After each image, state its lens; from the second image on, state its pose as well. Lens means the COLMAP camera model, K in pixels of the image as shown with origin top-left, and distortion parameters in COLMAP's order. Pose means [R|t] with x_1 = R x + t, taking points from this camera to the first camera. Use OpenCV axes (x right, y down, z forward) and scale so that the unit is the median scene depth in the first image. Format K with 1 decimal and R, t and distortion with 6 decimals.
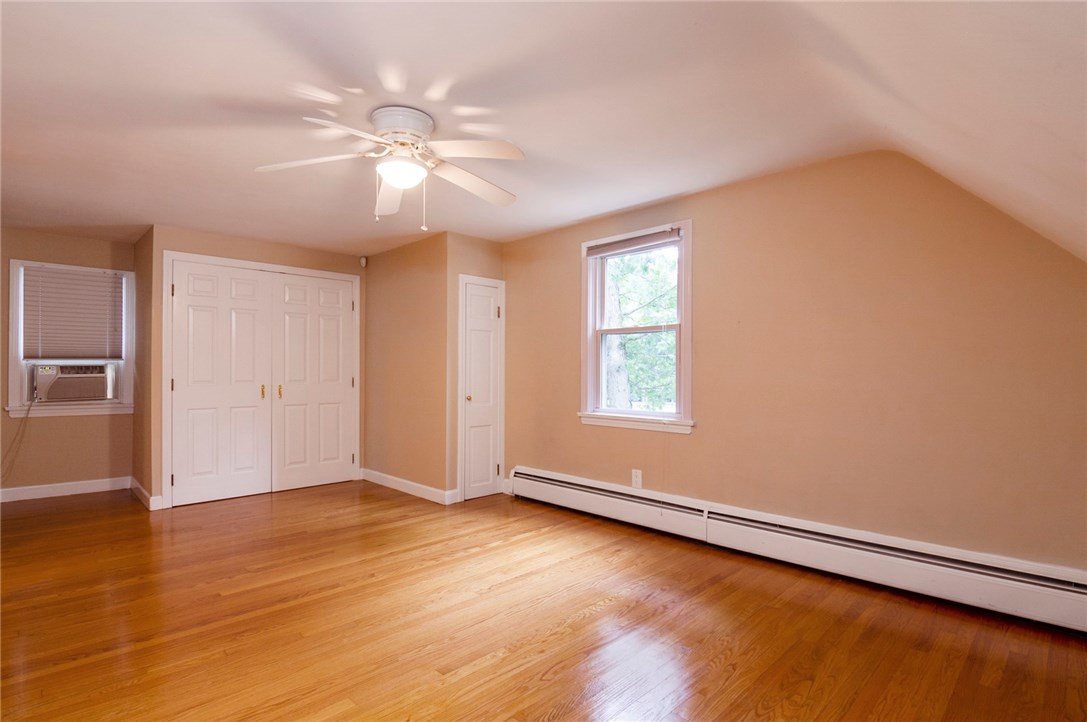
lens RADIAL K [[536.5, 0, 543.5], [0, 536.5, 361.0], [0, 0, 1]] dist [-0.002344, -0.001600]
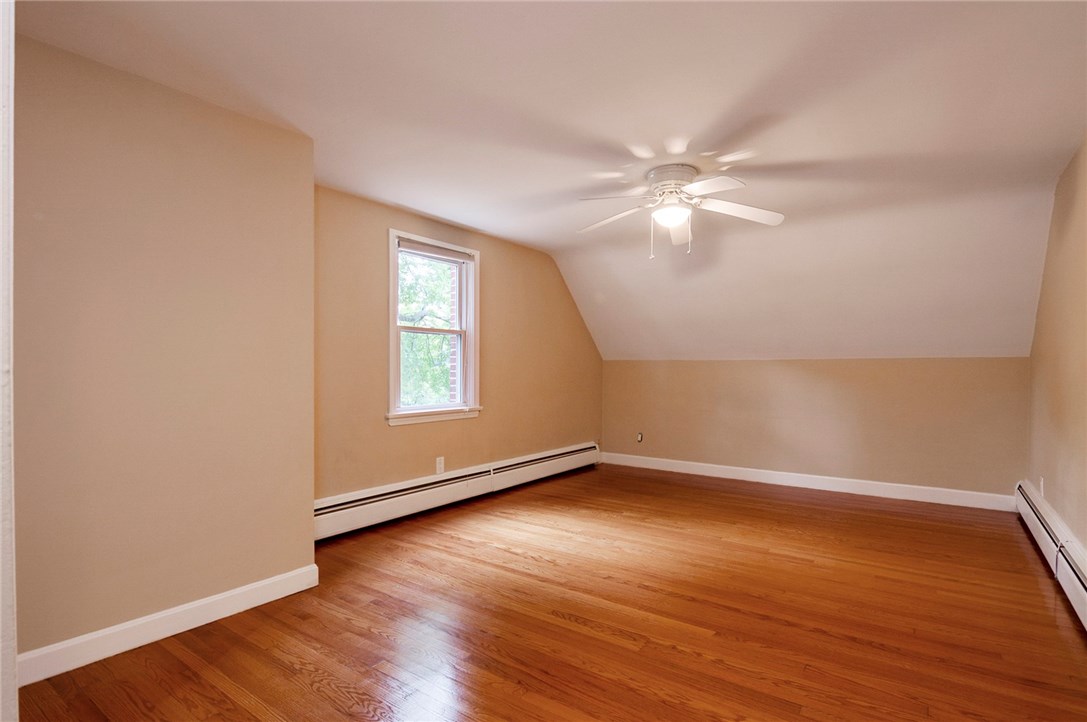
lens RADIAL K [[538.7, 0, 541.7], [0, 538.7, 365.1], [0, 0, 1]] dist [-0.001651, -0.013497]
pose [[-0.158559, 0.006279, 0.987330, -1.033844], [-0.015631, 0.999838, -0.008869, 0.020945], [-0.987226, -0.016839, -0.158435, 1.046191]]
